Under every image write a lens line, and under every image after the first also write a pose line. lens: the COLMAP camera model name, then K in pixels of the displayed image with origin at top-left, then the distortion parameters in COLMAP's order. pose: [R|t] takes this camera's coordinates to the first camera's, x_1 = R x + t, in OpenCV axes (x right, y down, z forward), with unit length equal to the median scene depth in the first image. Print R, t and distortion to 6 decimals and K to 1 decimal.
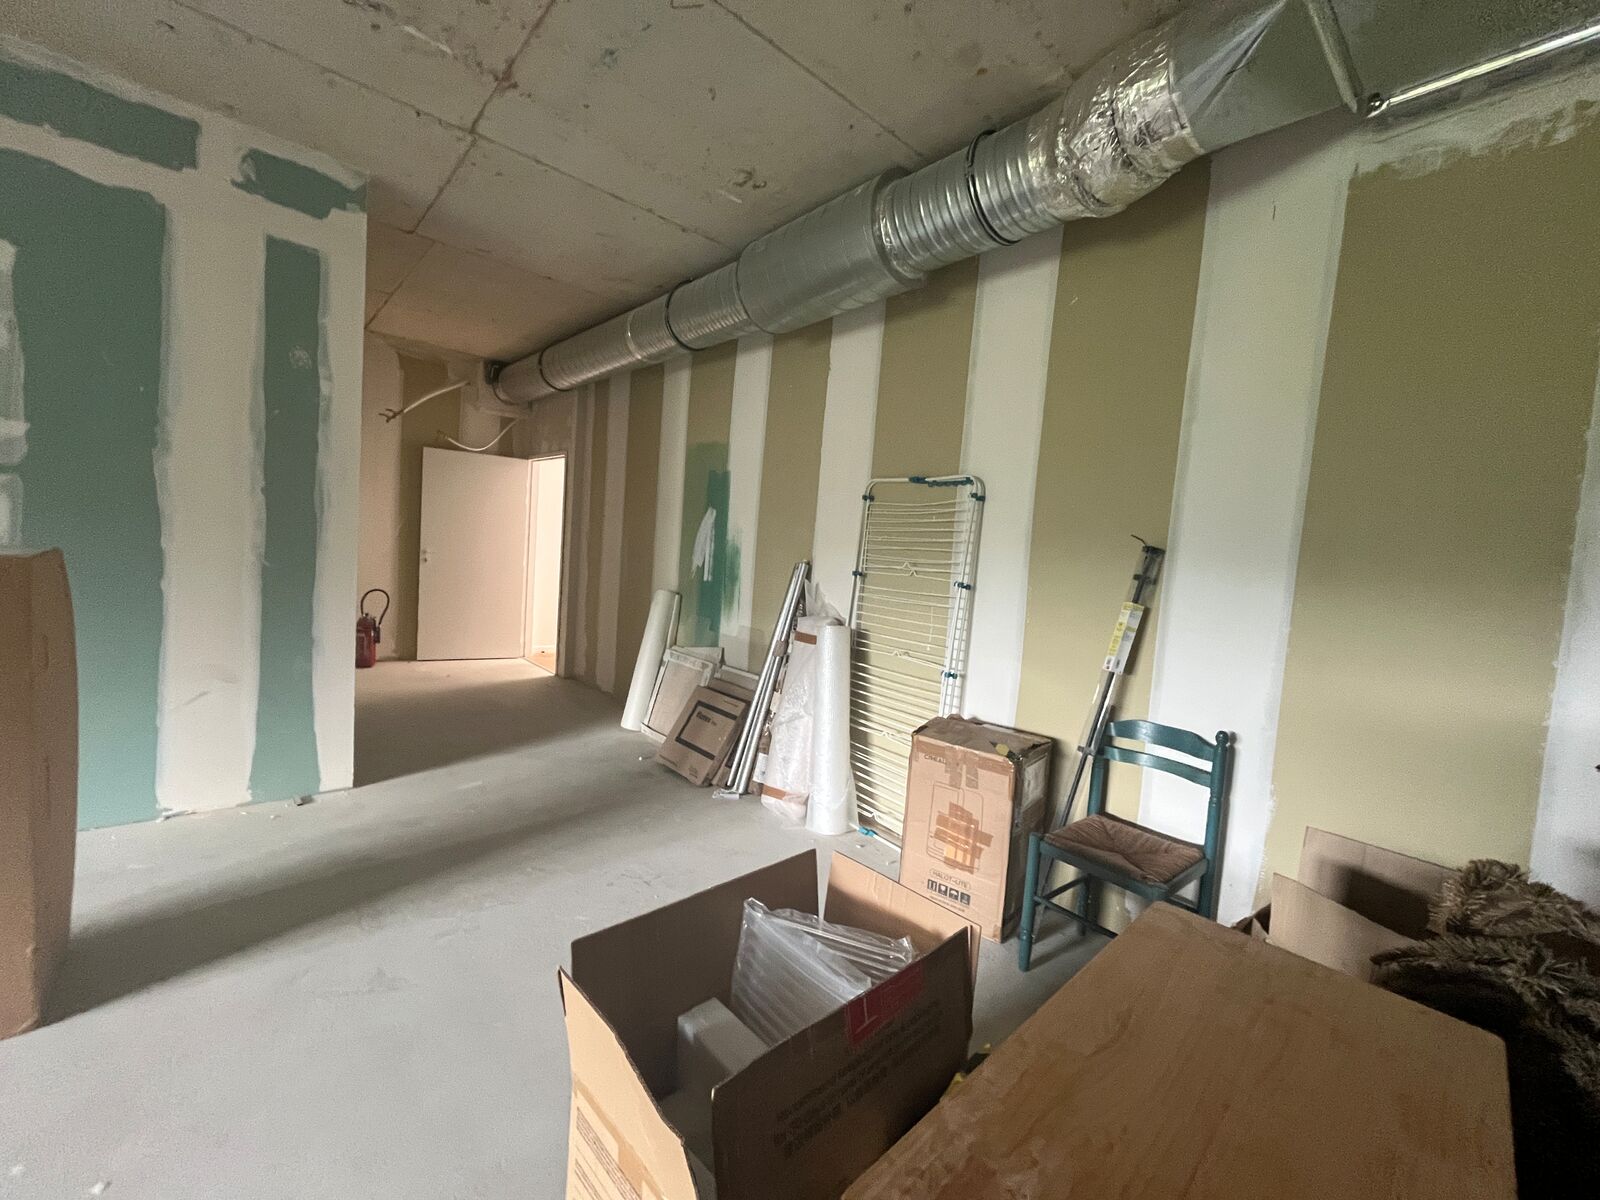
lens RADIAL K [[646.0, 0, 796.2], [0, 646.0, 601.1], [0, 0, 1]] dist [-0.003342, -0.000333]
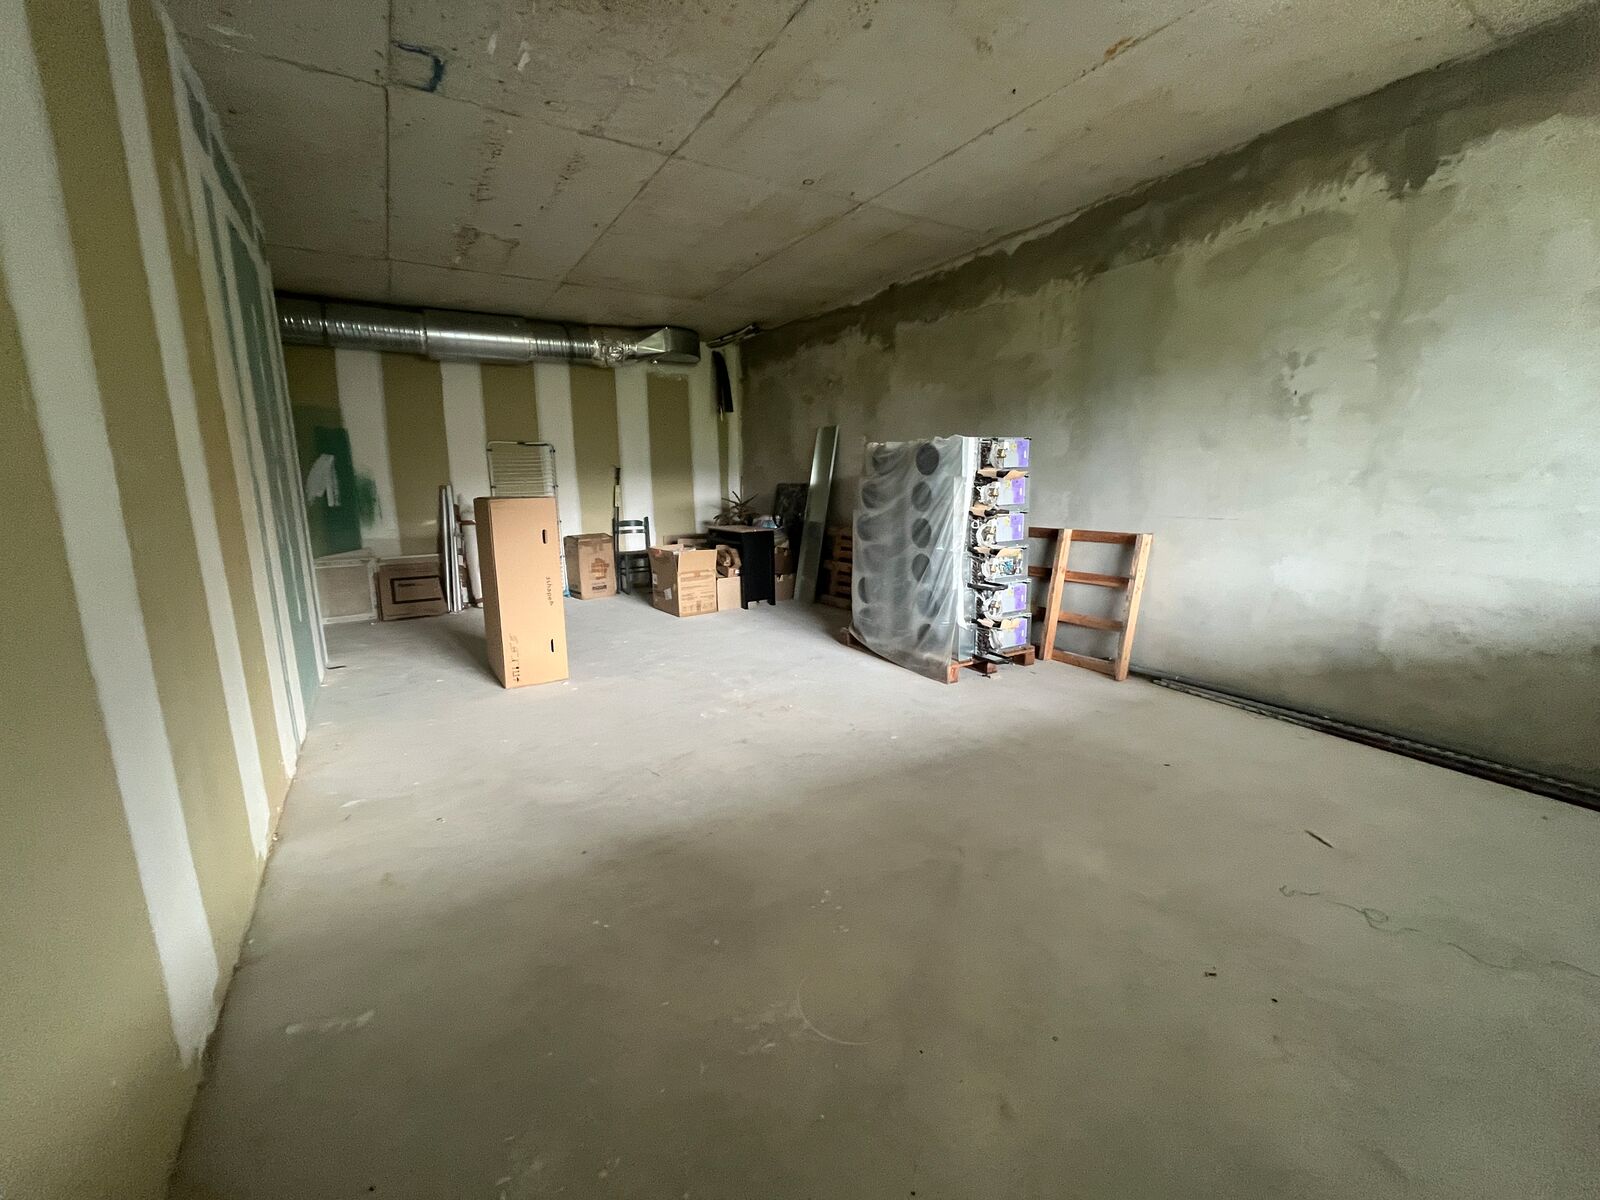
lens RADIAL K [[647.8, 0, 796.5], [0, 647.8, 608.9], [0, 0, 1]] dist [-0.001100, -0.000070]
pose [[0.167837, -0.267665, 0.948782, -2.181328], [0.102073, 0.961979, 0.253331, -0.111436], [-0.980516, 0.054327, 0.188777, -0.408951]]
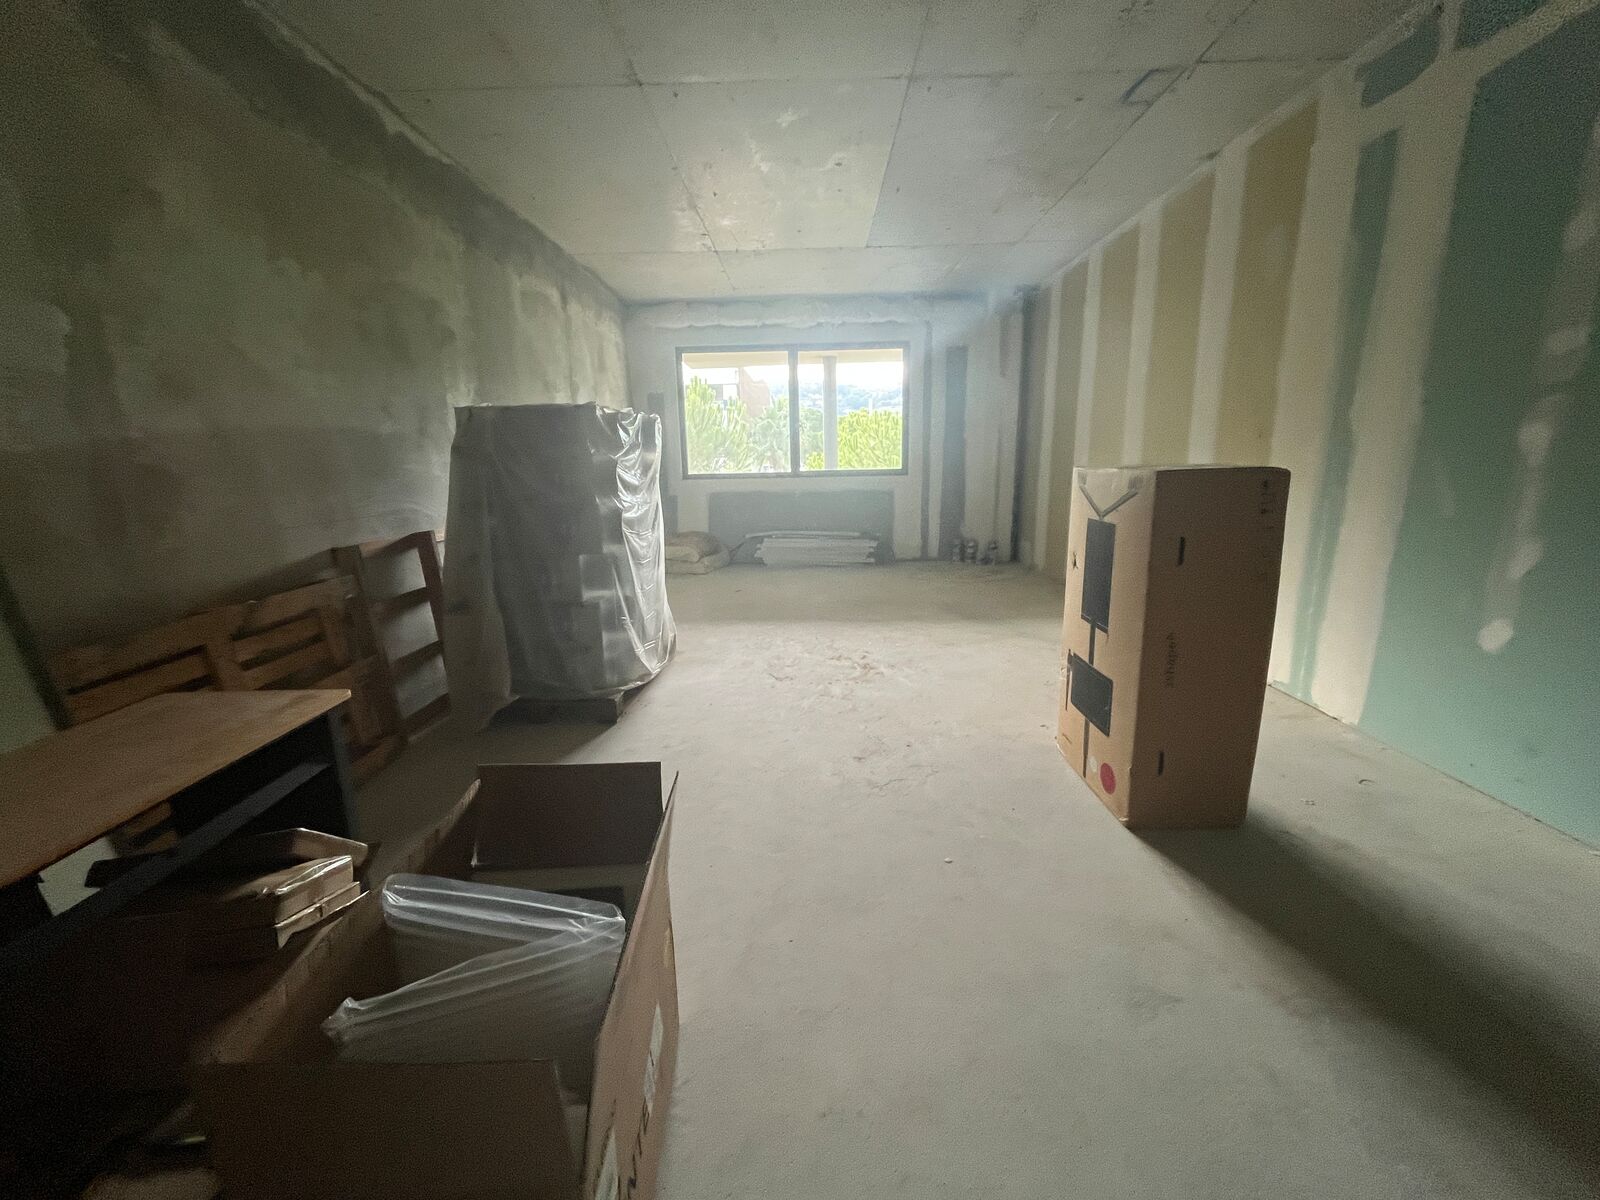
lens RADIAL K [[645.8, 0, 794.1], [0, 645.8, 600.5], [0, 0, 1]] dist [-0.003550, 0.000439]
pose [[-0.685104, 0.097676, -0.721867, 0.130927], [-0.087107, 0.972874, 0.214310, -0.015811], [0.723218, 0.209705, -0.658012, 0.739306]]
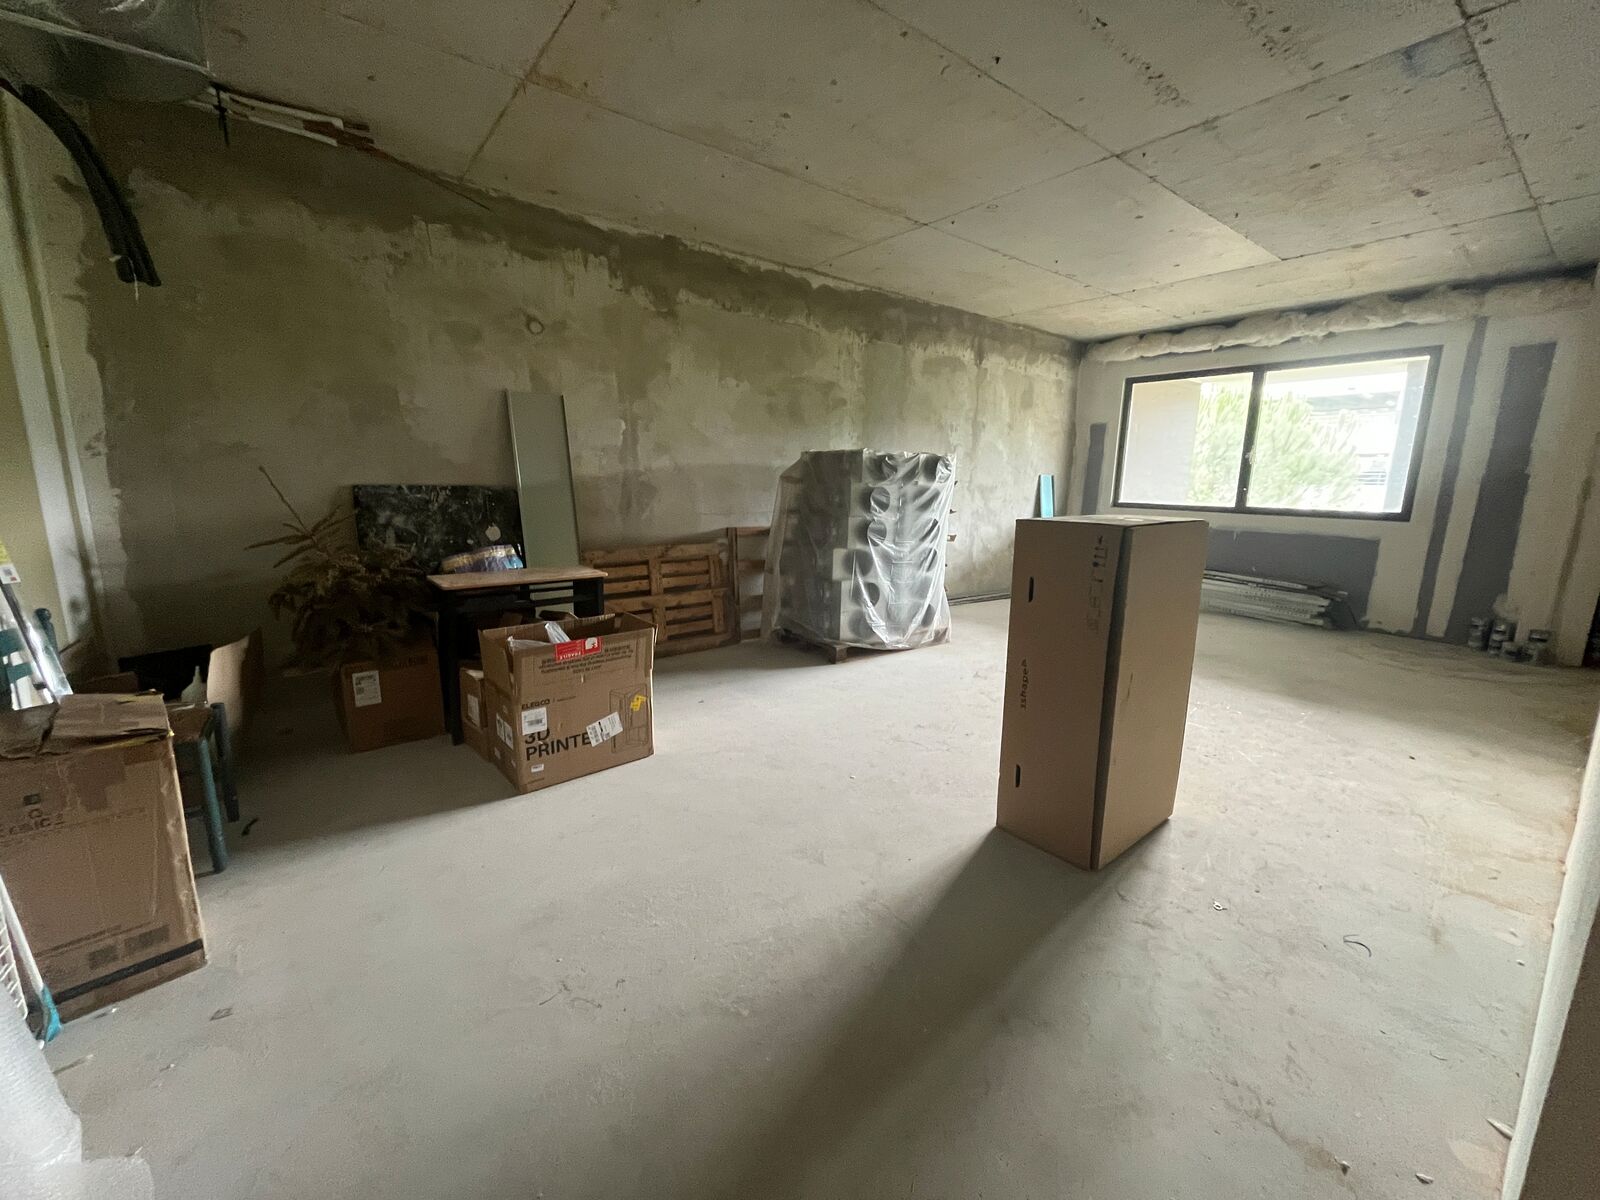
lens RADIAL K [[645.8, 0, 794.1], [0, 645.8, 600.5], [0, 0, 1]] dist [-0.003550, 0.000439]
pose [[-0.993066, -0.103473, 0.055794, -0.418447], [-0.084804, 0.959243, 0.269558, -0.135010], [-0.081412, 0.262957, -0.961366, 1.379618]]
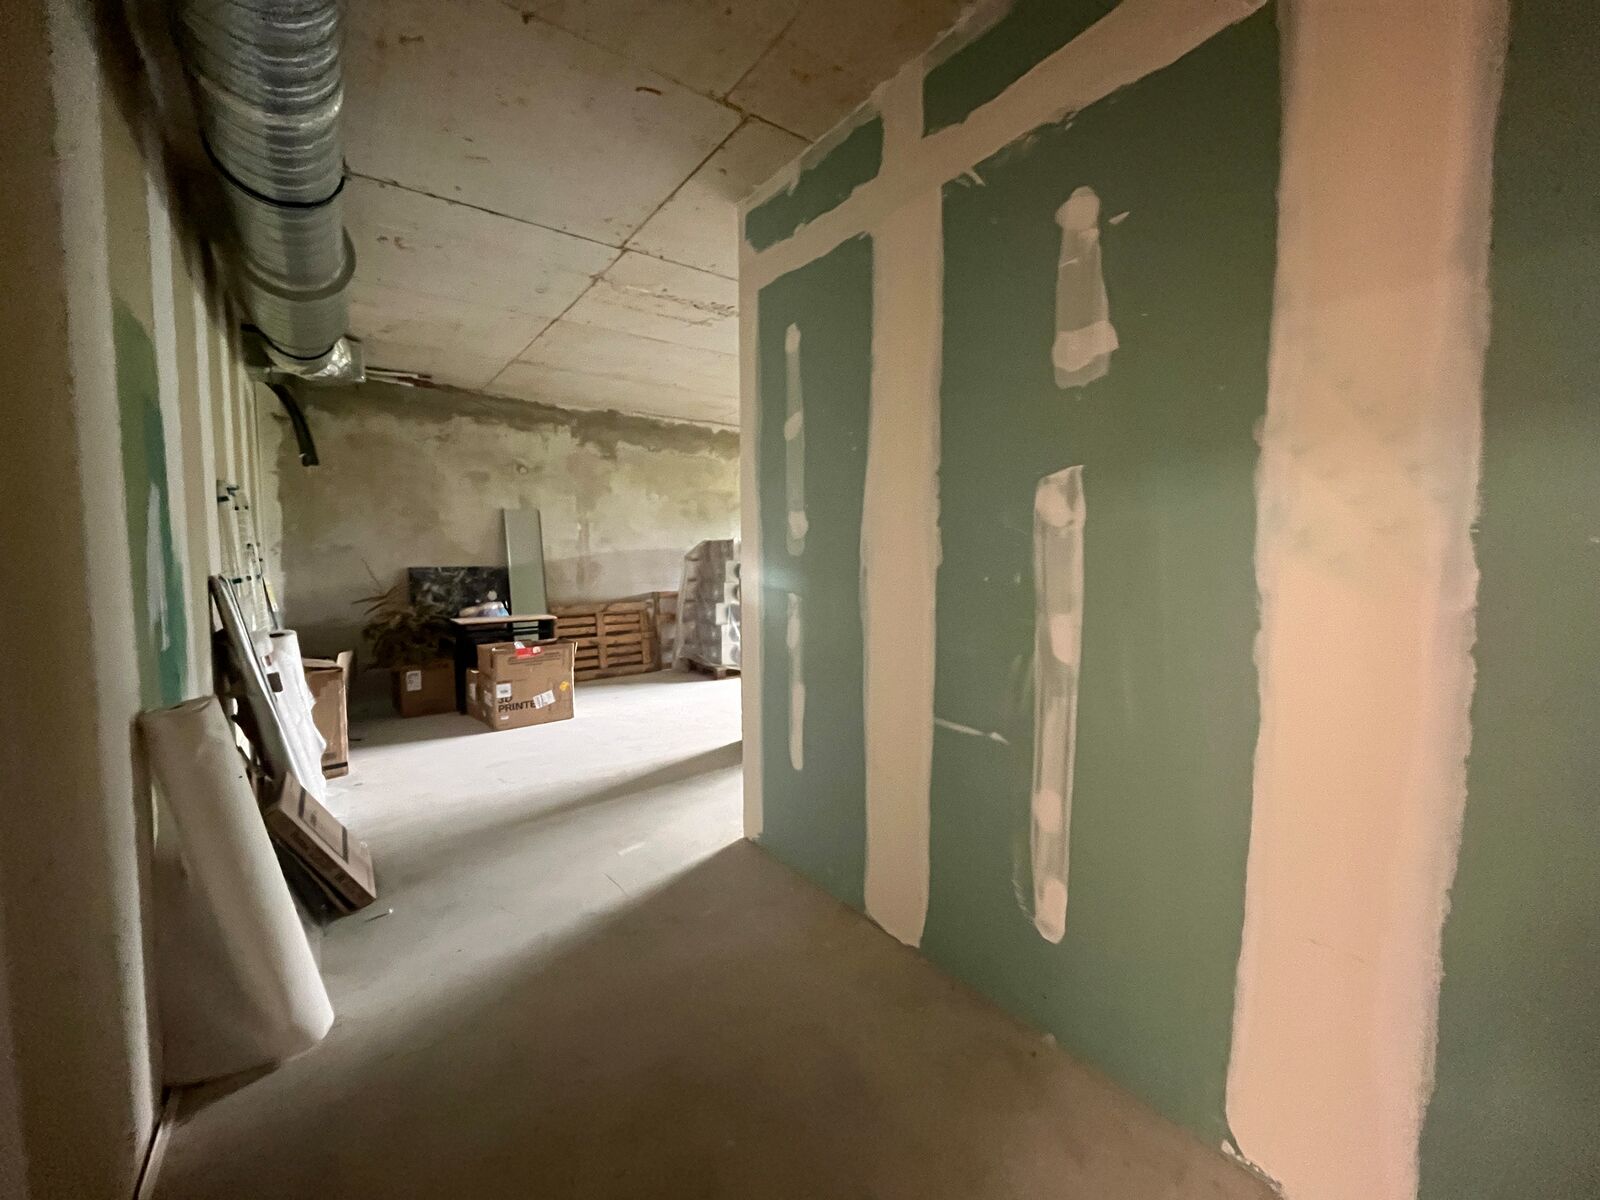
lens RADIAL K [[637.6, 0, 796.2], [0, 637.6, 601.0], [0, 0, 1]] dist [-0.007786, 0.000115]
pose [[-0.992986, -0.080864, 0.086249, -0.934703], [-0.066203, 0.984724, 0.161047, -0.254924], [-0.097954, 0.154208, -0.983171, 2.148736]]
